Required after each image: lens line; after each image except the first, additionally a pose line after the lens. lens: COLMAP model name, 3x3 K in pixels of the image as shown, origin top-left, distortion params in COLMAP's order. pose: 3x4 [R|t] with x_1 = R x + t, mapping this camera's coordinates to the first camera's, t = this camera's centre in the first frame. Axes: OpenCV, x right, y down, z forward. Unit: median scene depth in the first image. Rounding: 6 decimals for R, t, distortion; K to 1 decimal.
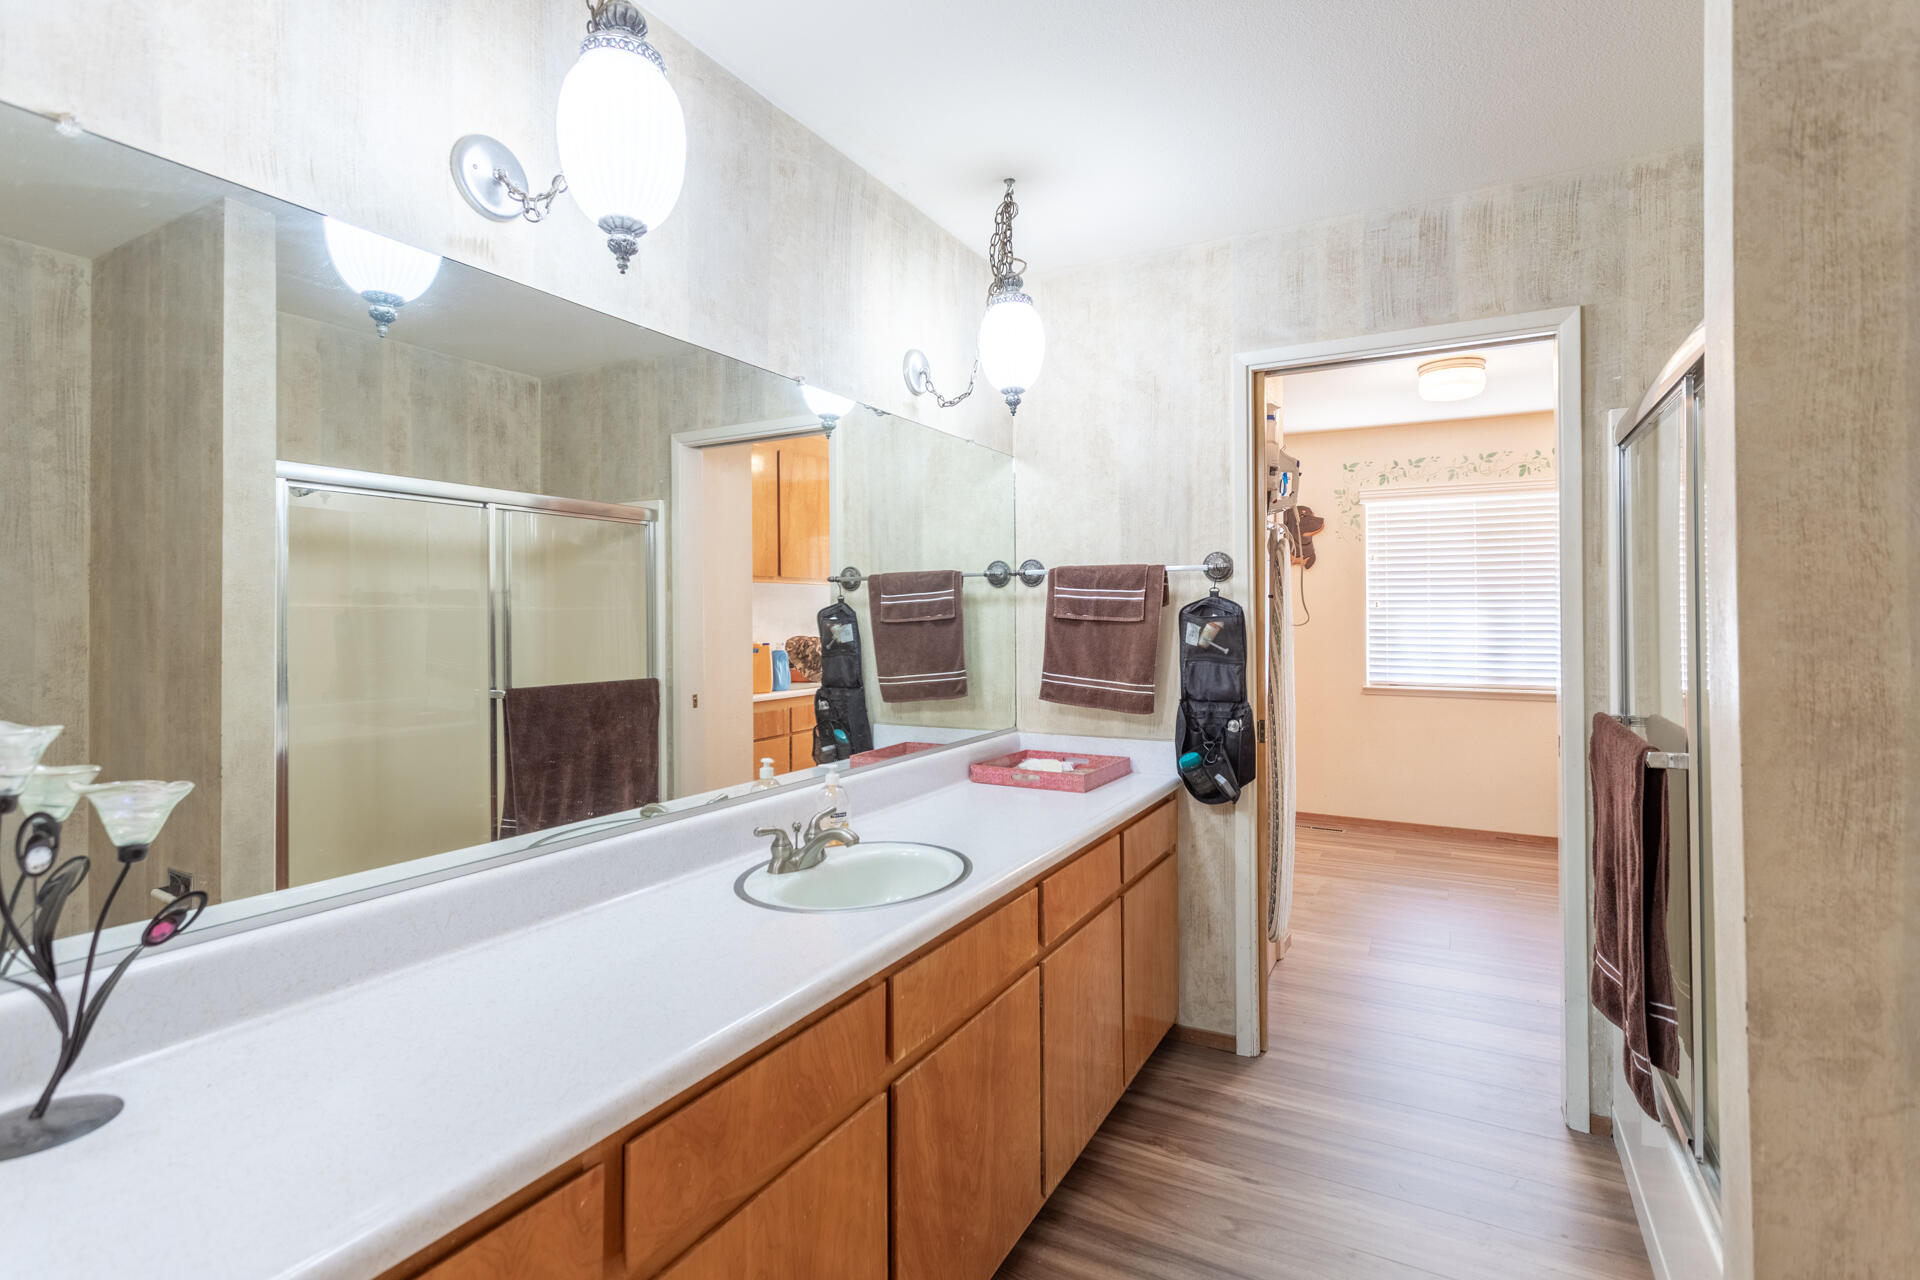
lens RADIAL K [[906.9, 0, 960.8], [0, 906.9, 623.6], [0, 0, 1]] dist [0.002206, -0.000319]
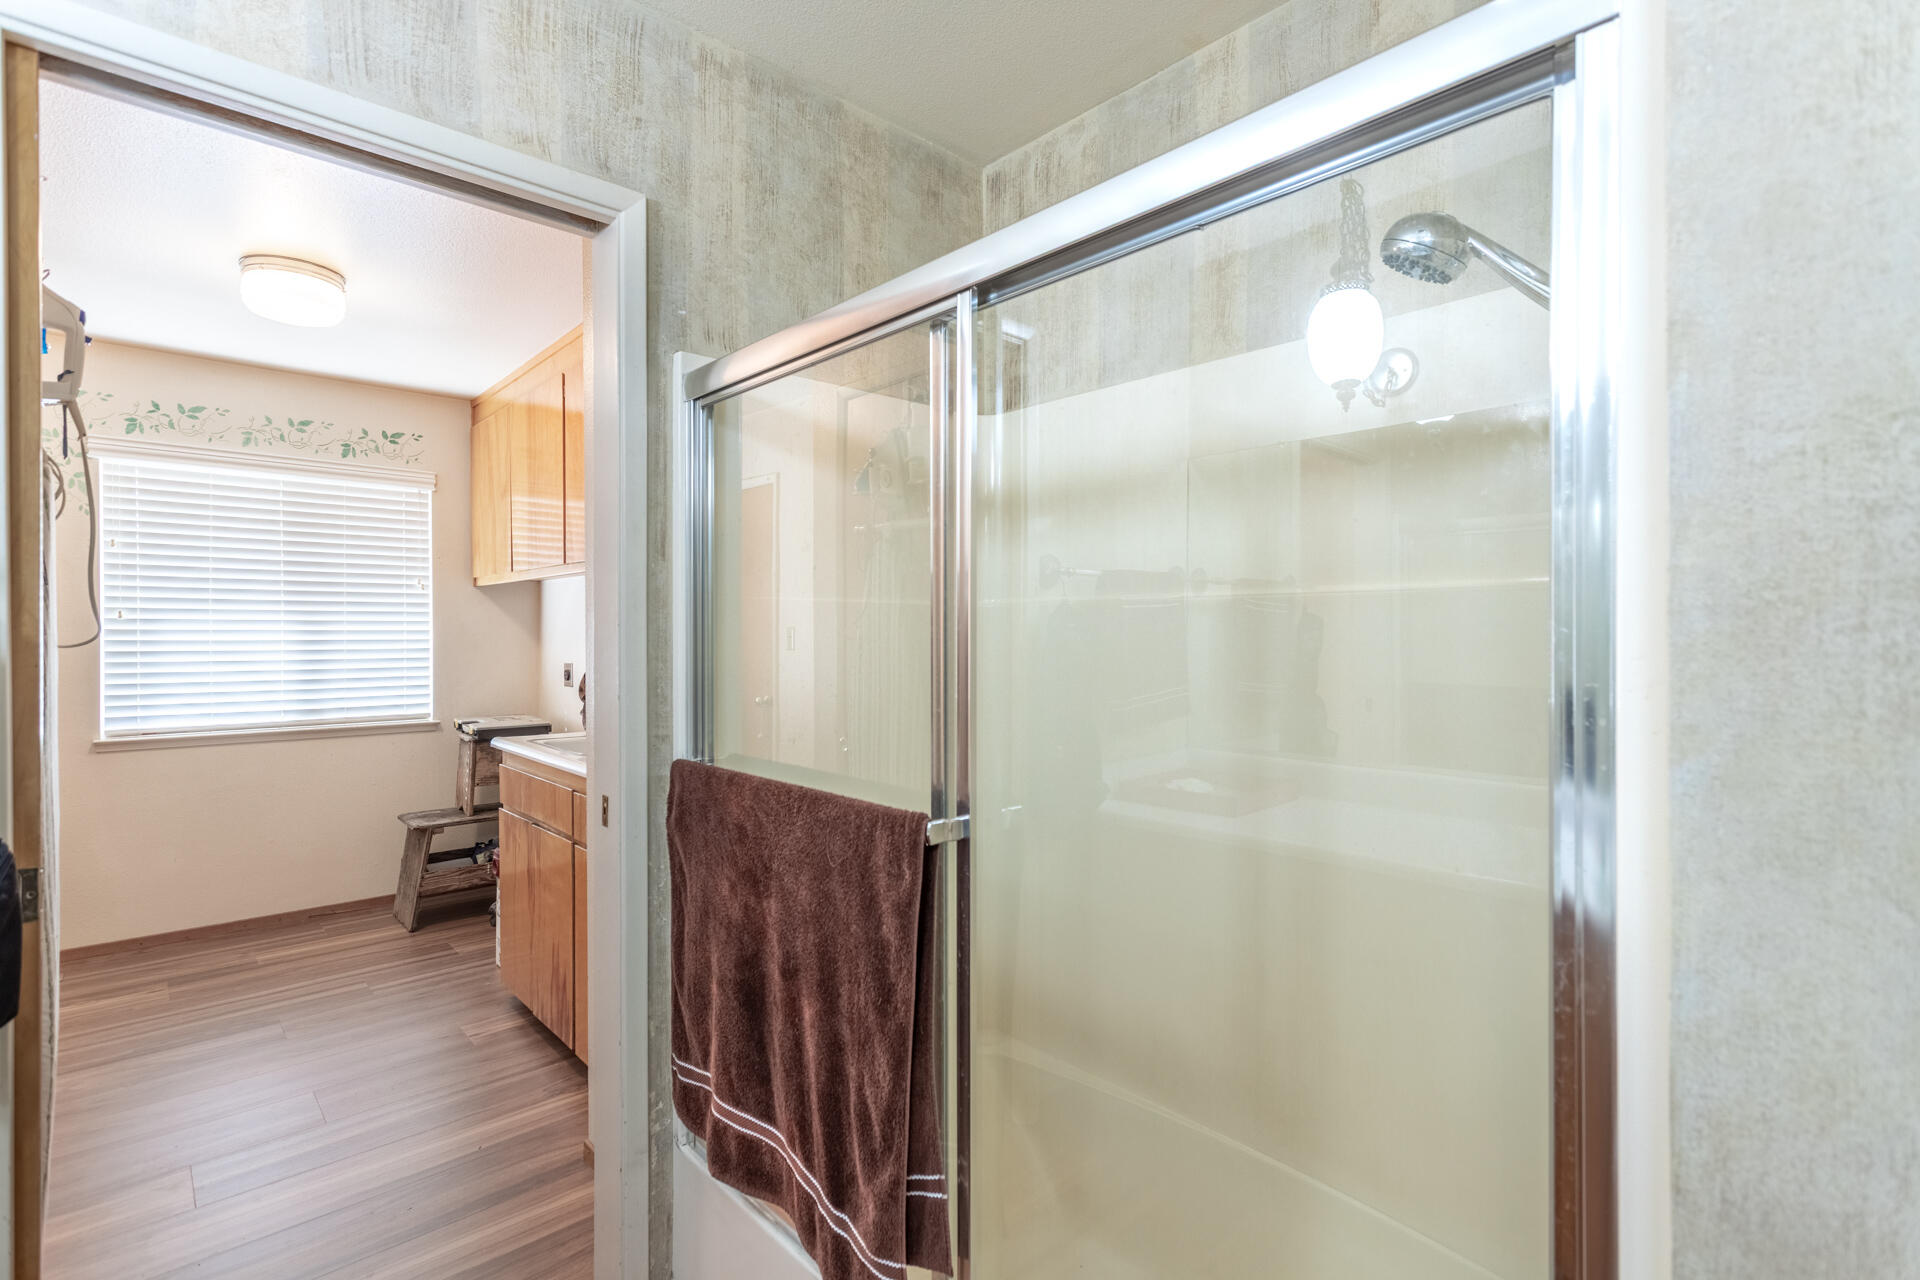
lens RADIAL K [[906.9, 0, 959.4], [0, 906.9, 634.2], [0, 0, 1]] dist [0.002206, -0.000319]
pose [[0.324002, 0.000251, 0.946056, 0.081830], [0.008123, 0.999962, -0.003047, 0.001112], [-0.946022, 0.008672, 0.323987, 0.525435]]
